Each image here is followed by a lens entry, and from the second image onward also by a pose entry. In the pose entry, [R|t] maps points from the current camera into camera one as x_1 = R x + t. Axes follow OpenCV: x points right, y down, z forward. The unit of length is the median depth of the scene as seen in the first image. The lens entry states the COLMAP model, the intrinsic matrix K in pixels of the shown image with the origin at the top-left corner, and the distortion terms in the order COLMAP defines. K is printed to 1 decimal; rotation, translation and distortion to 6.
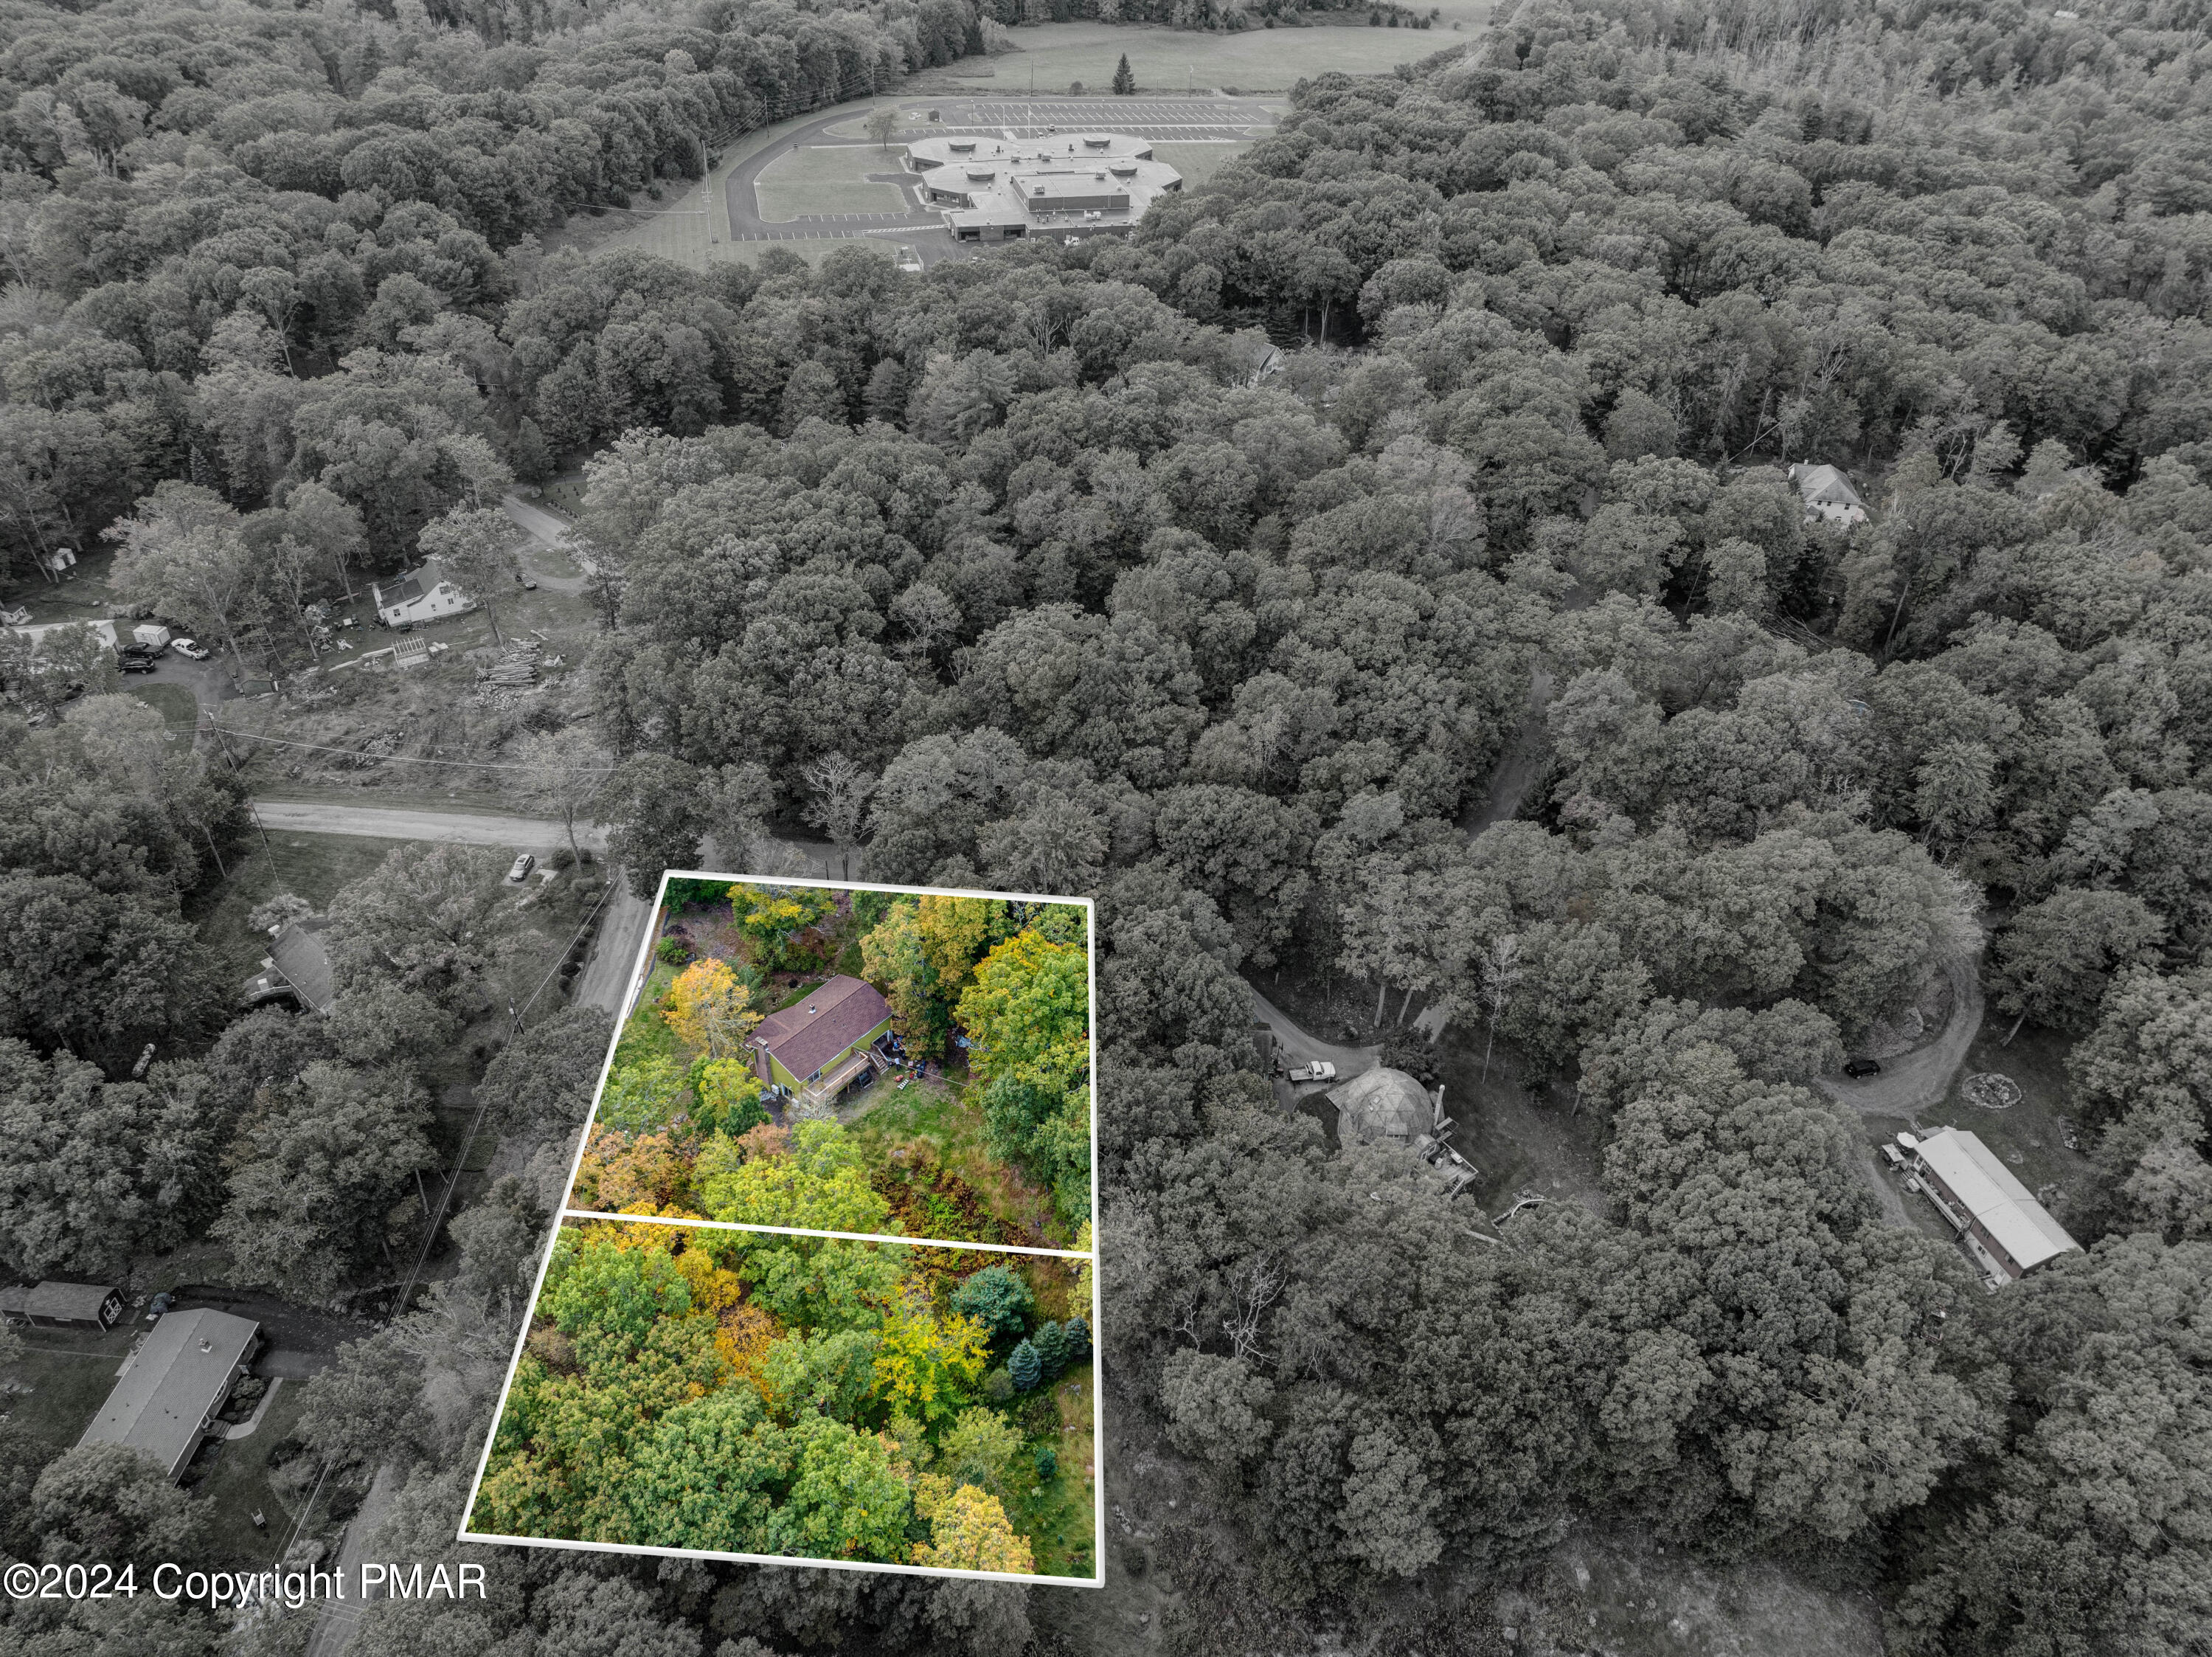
lens RADIAL K [[1554.9, 0, 1100.5], [0, 1554.9, 824.6], [0, 0, 1]] dist [-0.042776, 0.005699]
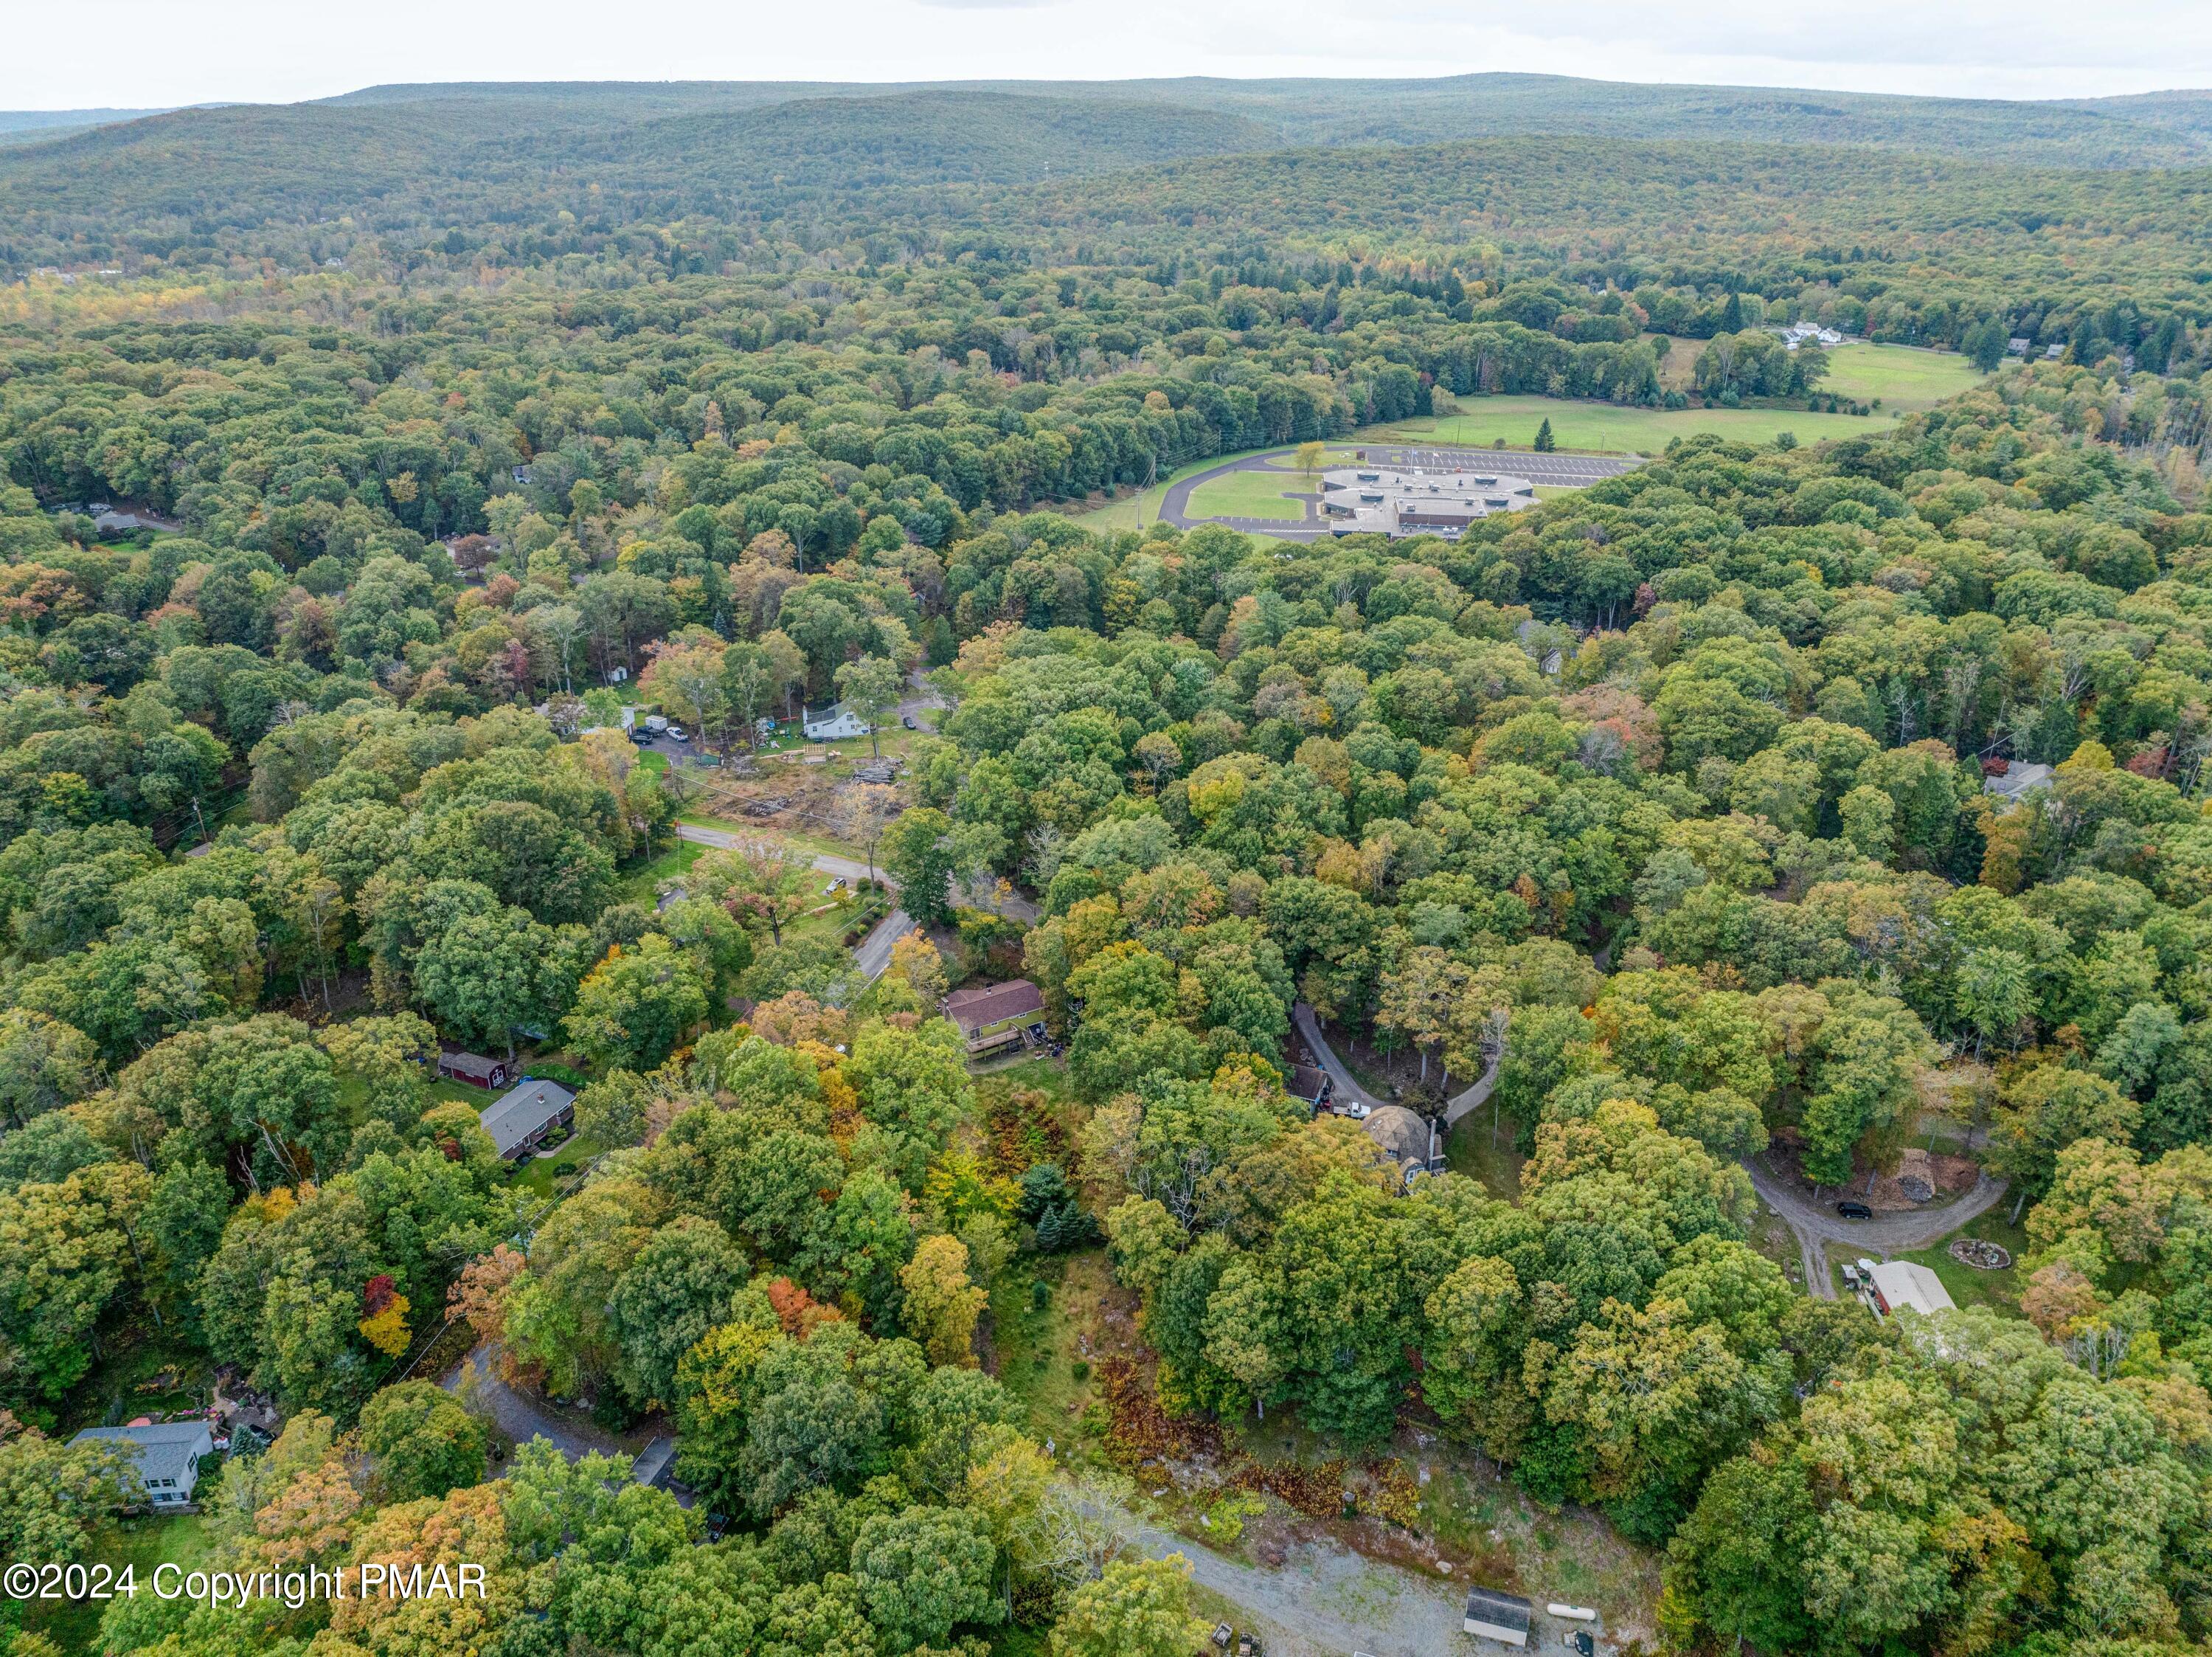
lens RADIAL K [[1554.9, 0, 1100.5], [0, 1554.9, 824.6], [0, 0, 1]] dist [-0.042776, 0.005699]
pose [[0.940548, 0.122471, -0.316813, 0.228826], [-0.189252, 0.963492, -0.189386, 0.155340], [0.282052, 0.238084, 0.929388, -0.197026]]
